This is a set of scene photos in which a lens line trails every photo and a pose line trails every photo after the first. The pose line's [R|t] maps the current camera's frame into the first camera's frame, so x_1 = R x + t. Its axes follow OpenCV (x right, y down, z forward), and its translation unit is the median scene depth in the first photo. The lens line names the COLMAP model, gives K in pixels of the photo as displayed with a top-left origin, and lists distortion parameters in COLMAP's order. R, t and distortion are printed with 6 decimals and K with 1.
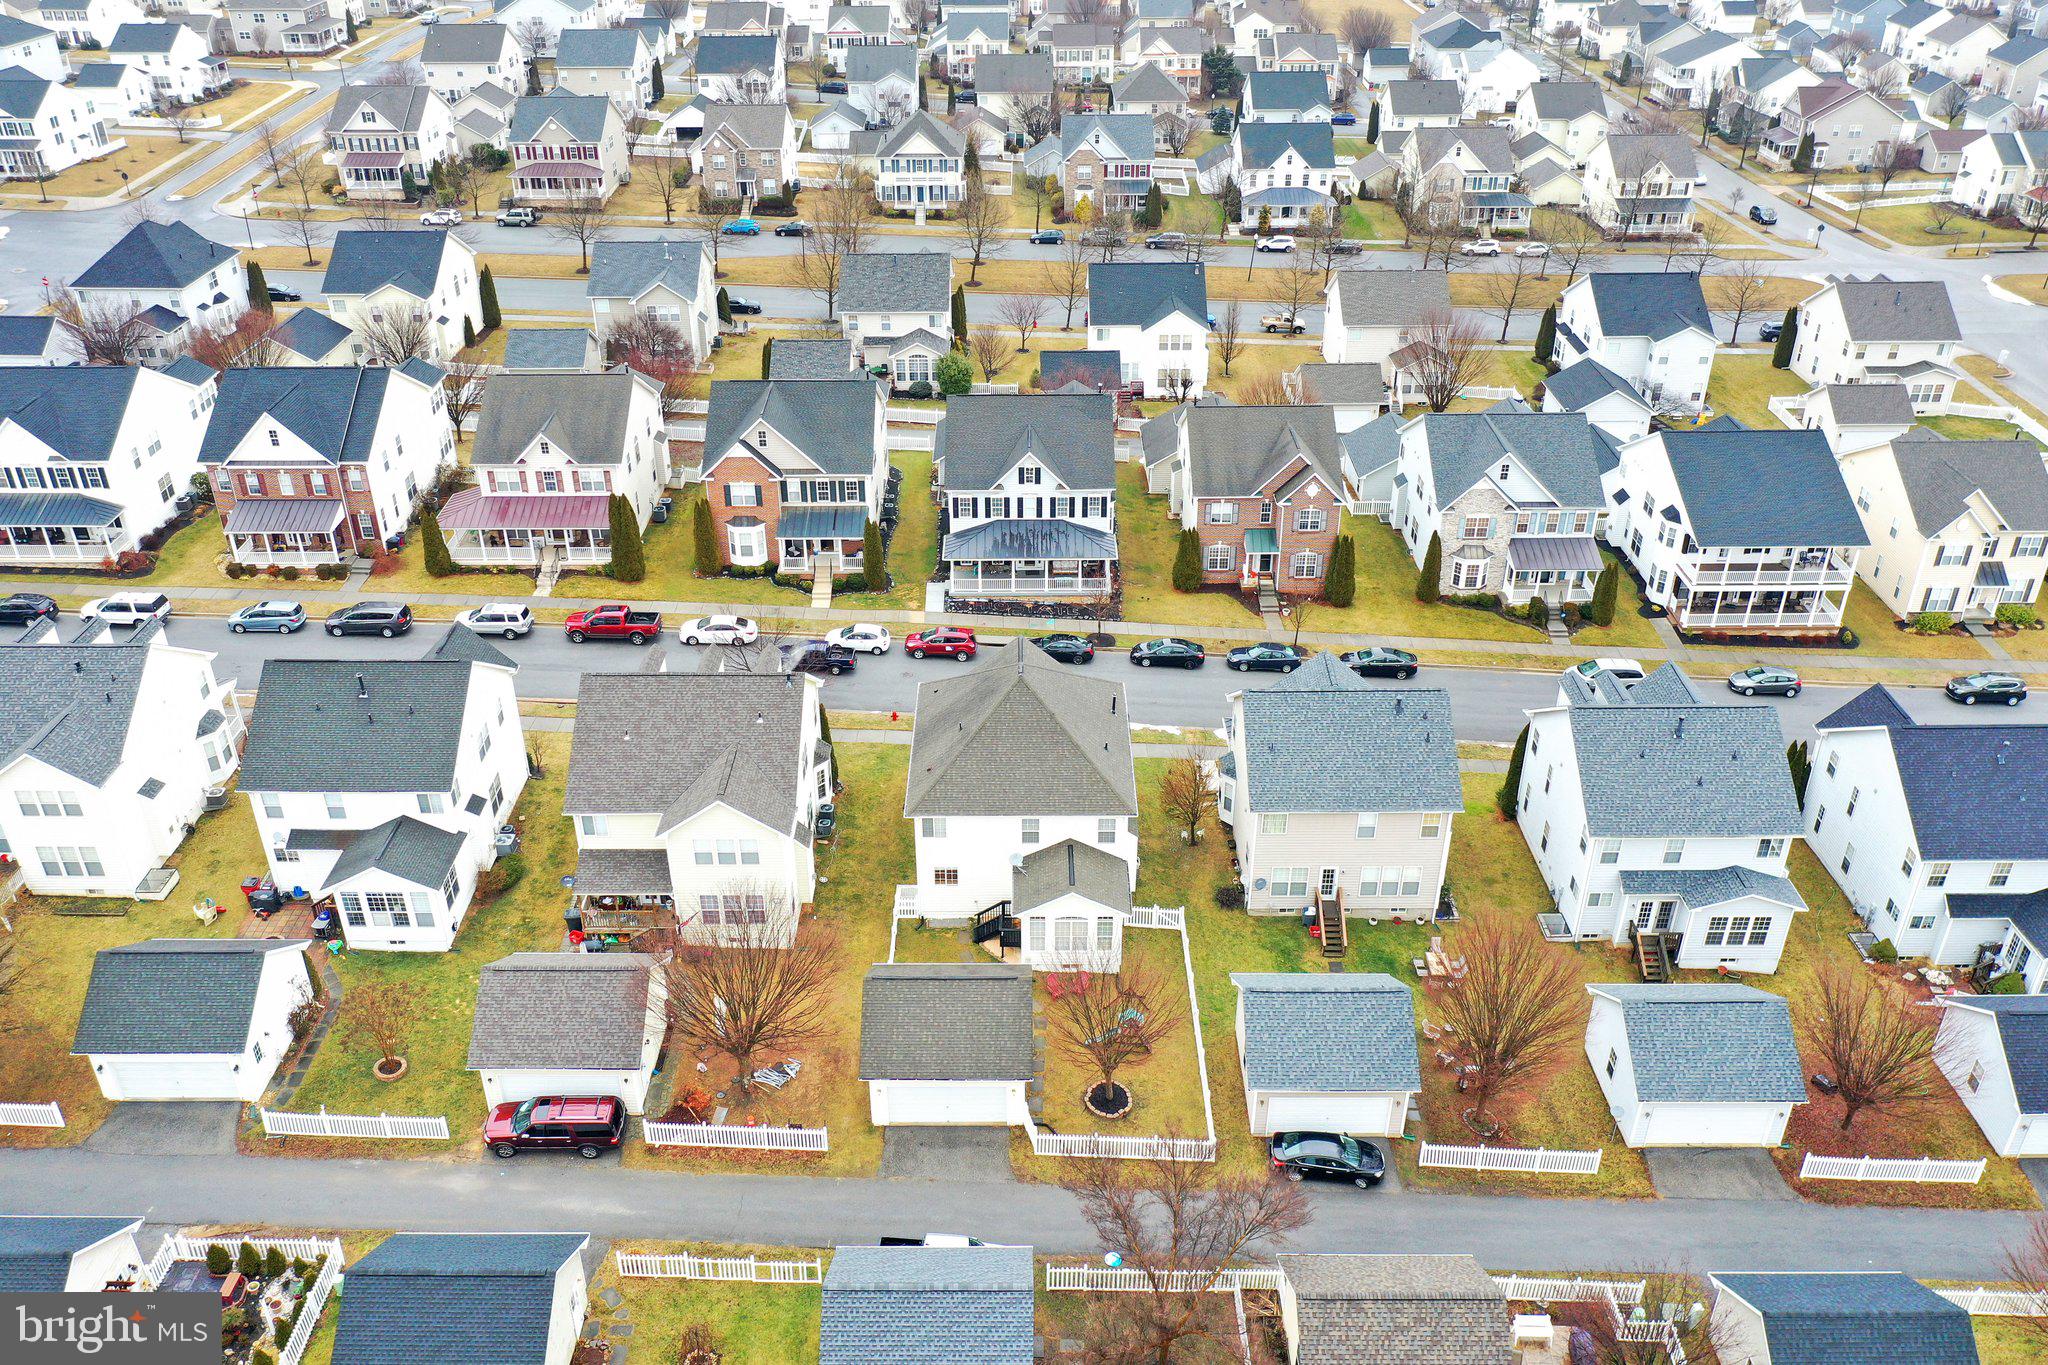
lens RADIAL K [[1631.7, 0, 1028.3], [0, 1631.7, 677.1], [0, 0, 1]] dist [-0.004094, 0.003074]
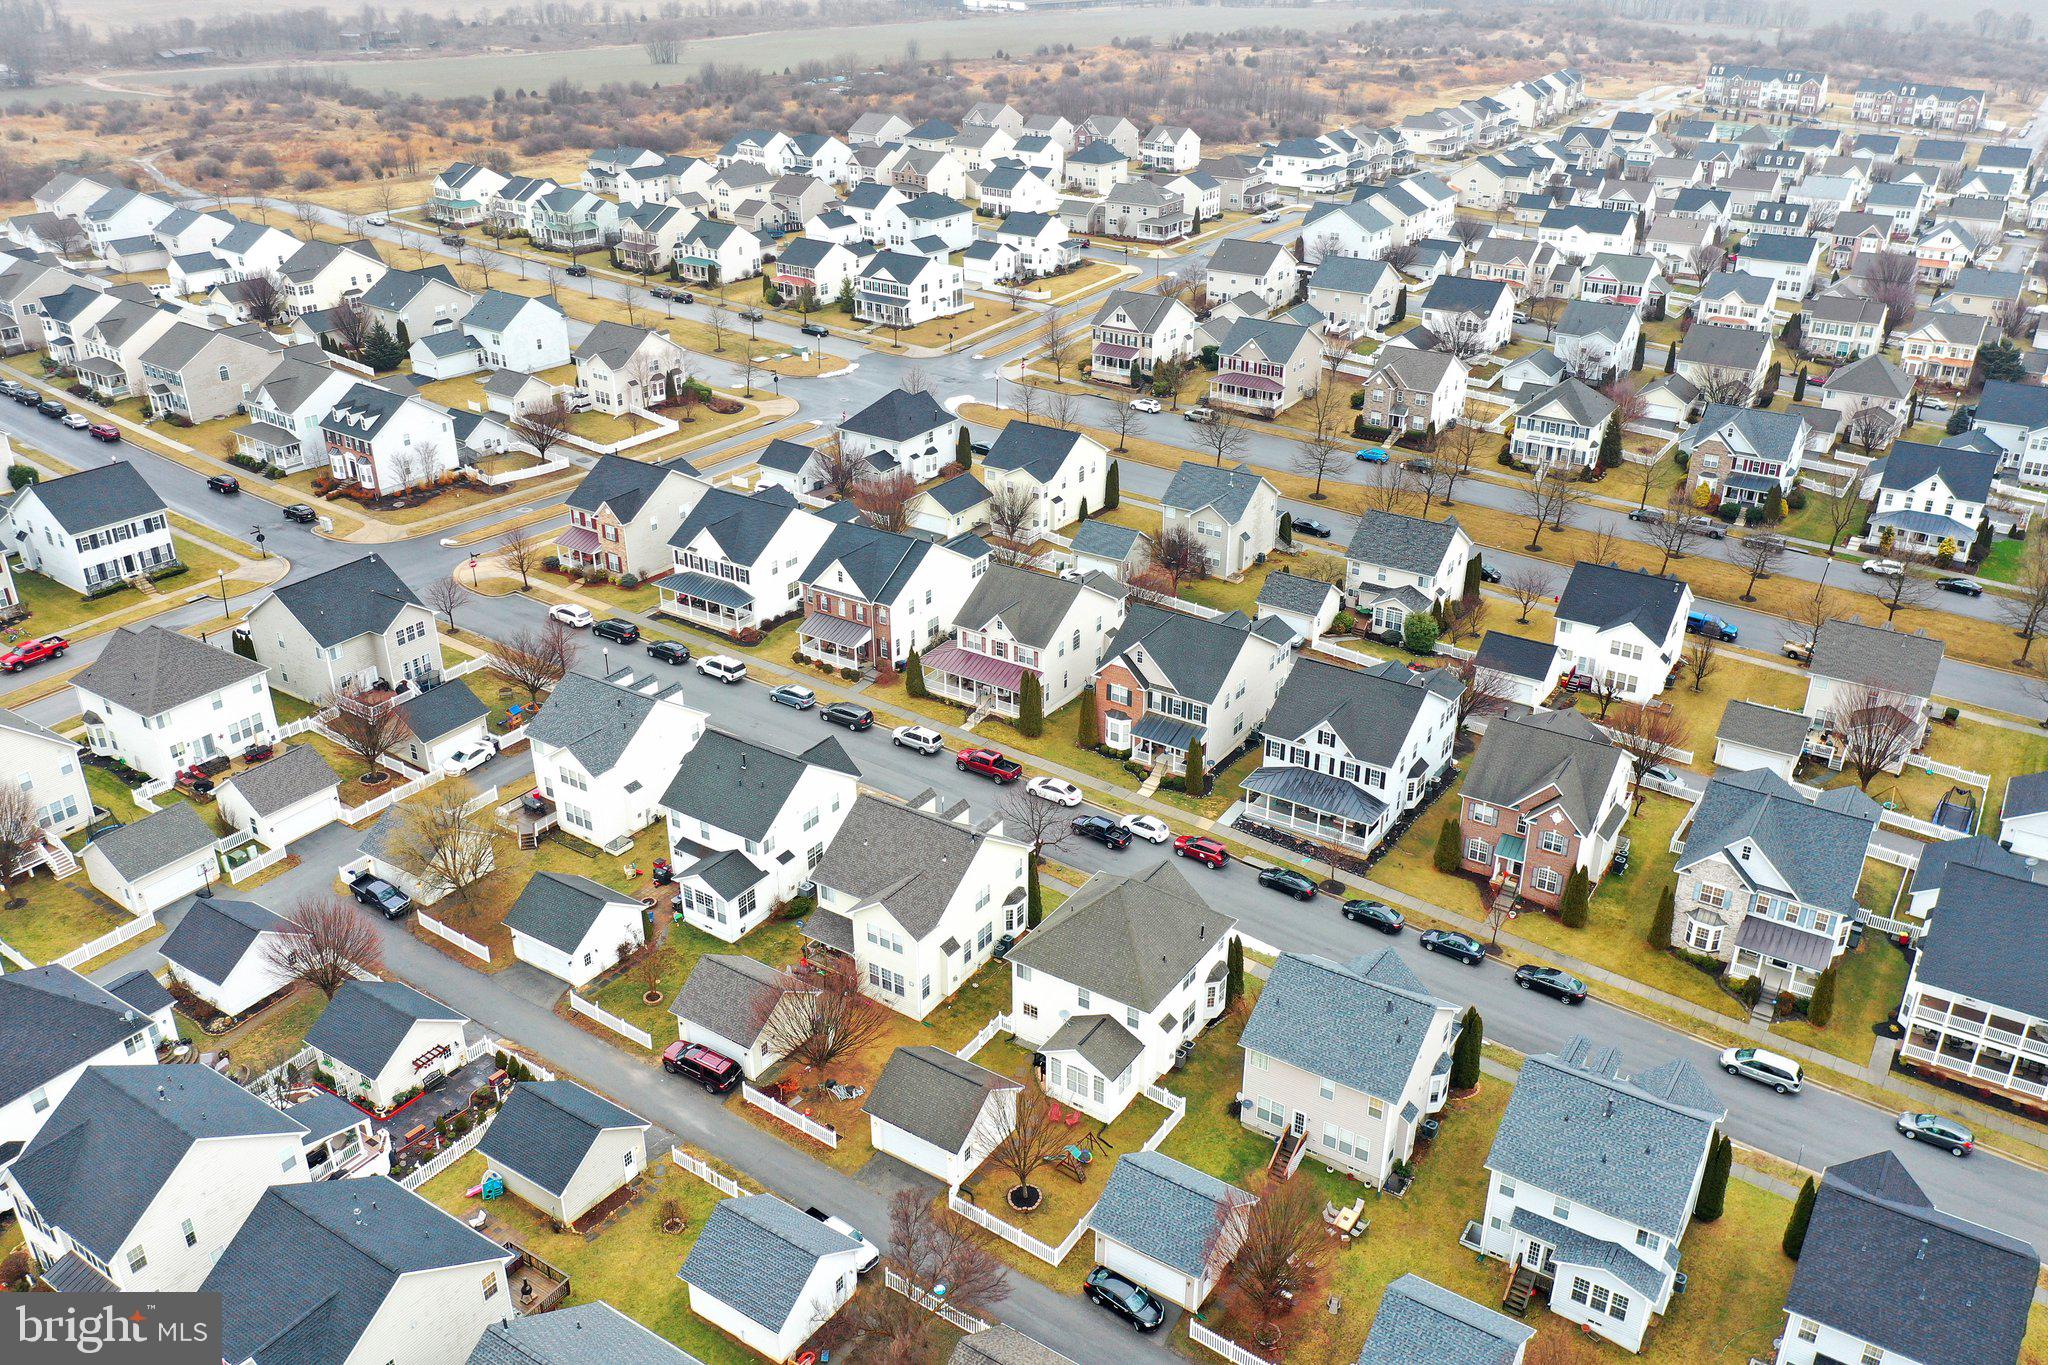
lens RADIAL K [[1608.2, 0, 996.0], [0, 1608.2, 682.5], [0, 0, 1]] dist [0.002173, -0.002531]
pose [[0.832449, 0.244977, -0.497005, 0.375732], [-0.279986, 0.959995, 0.004231, -0.099027], [0.478159, 0.135632, 0.867737, -0.155295]]
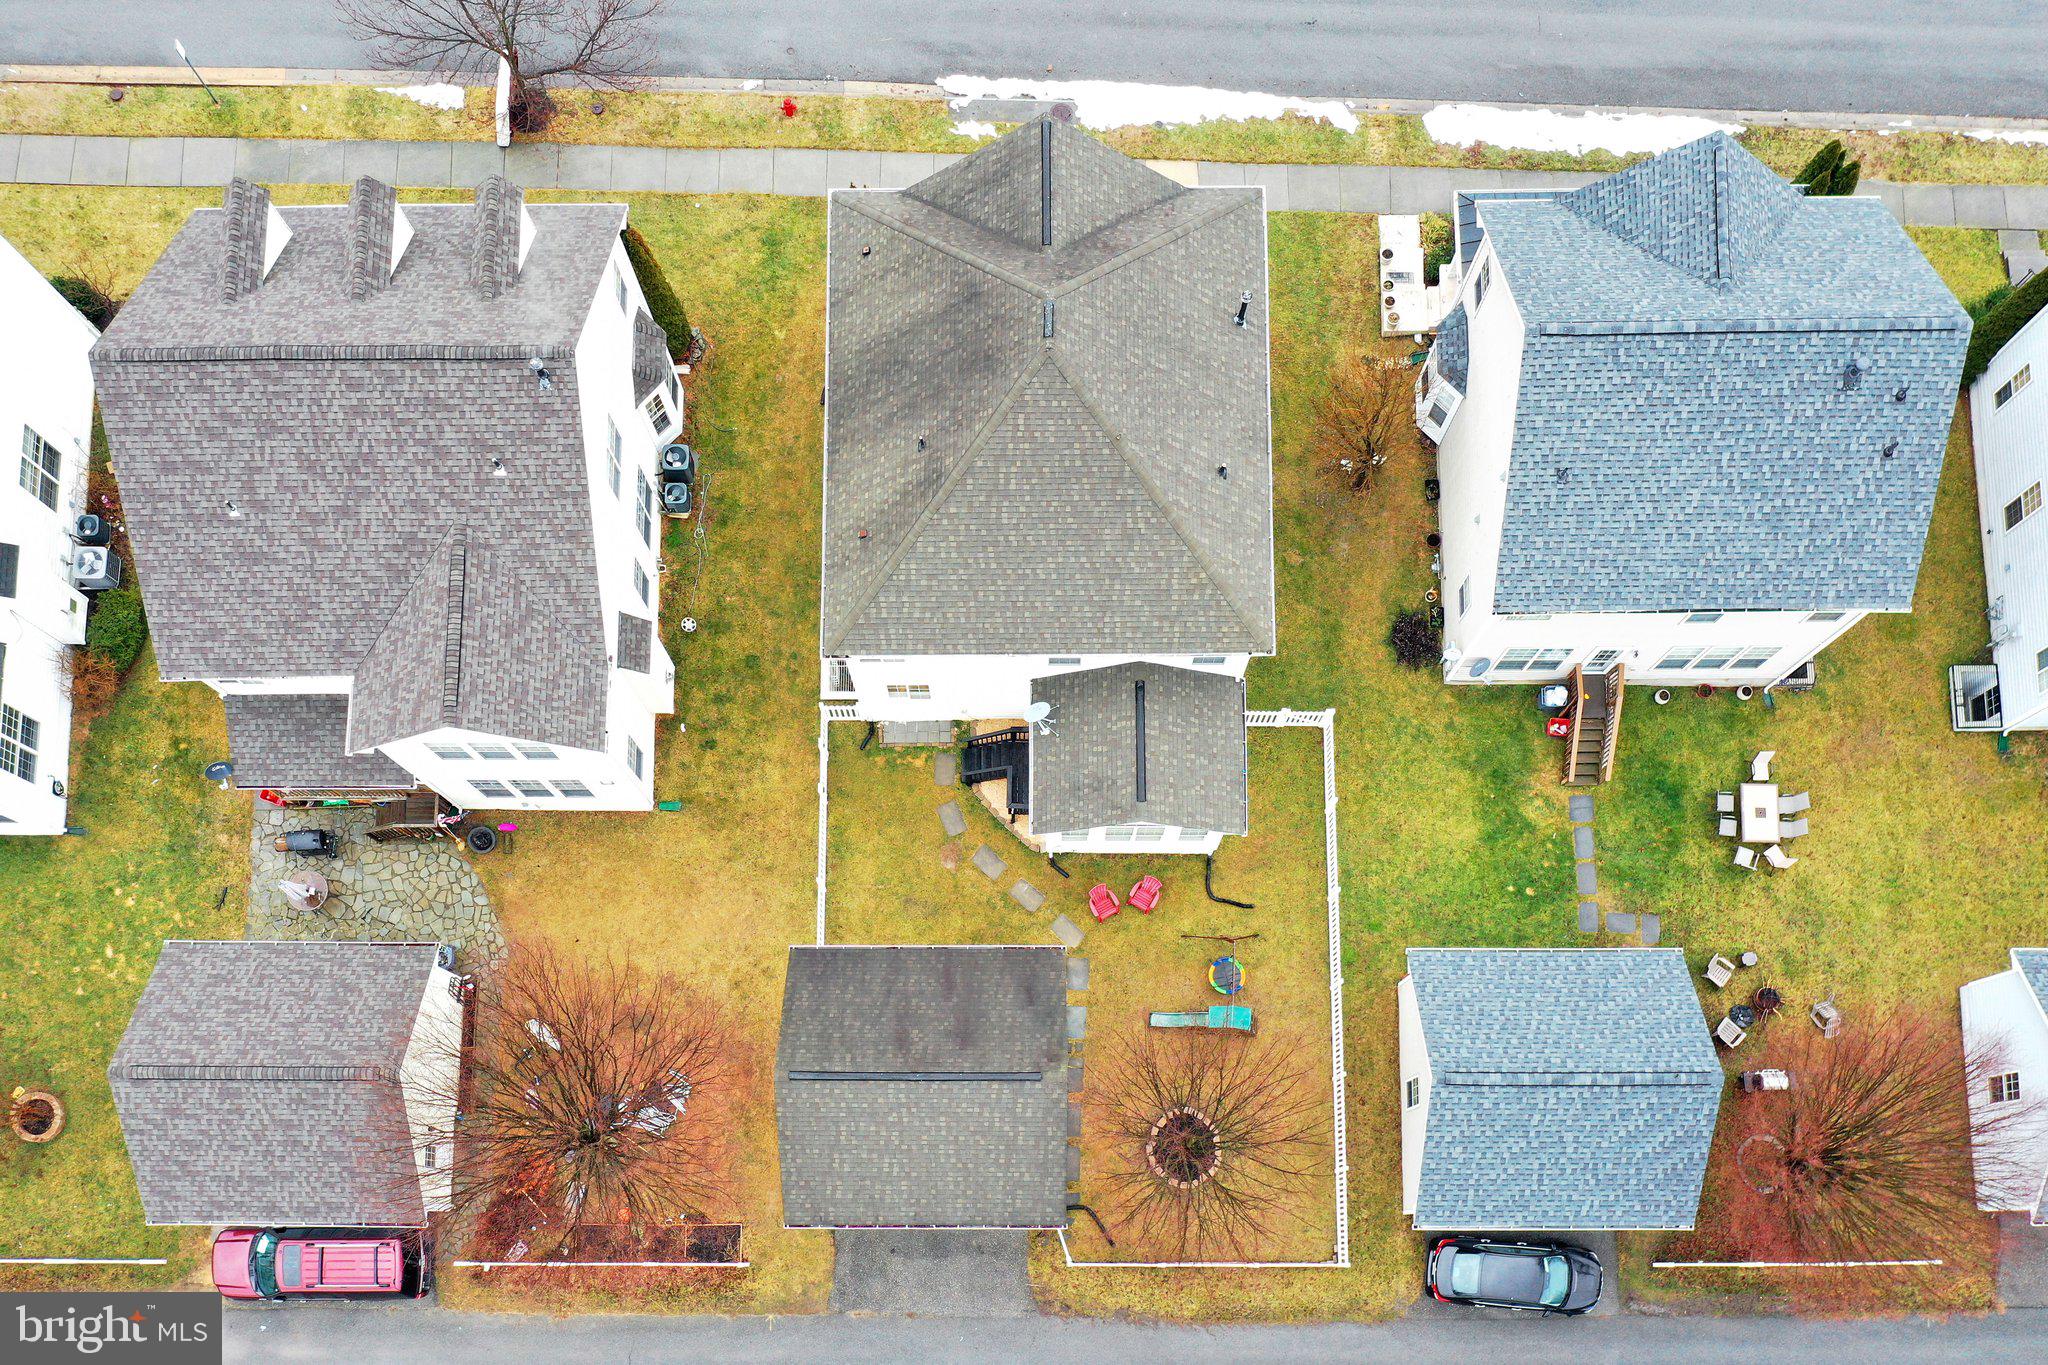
lens RADIAL K [[1638.7, 0, 1000.4], [0, 1638.7, 682.4], [0, 0, 1]] dist [-0.009644, -0.006061]
pose [[0.999900, 0.001803, -0.014053, -0.008486], [0.009948, 0.616860, 0.787010, -0.222080], [0.010088, -0.787071, 0.616780, 0.472620]]
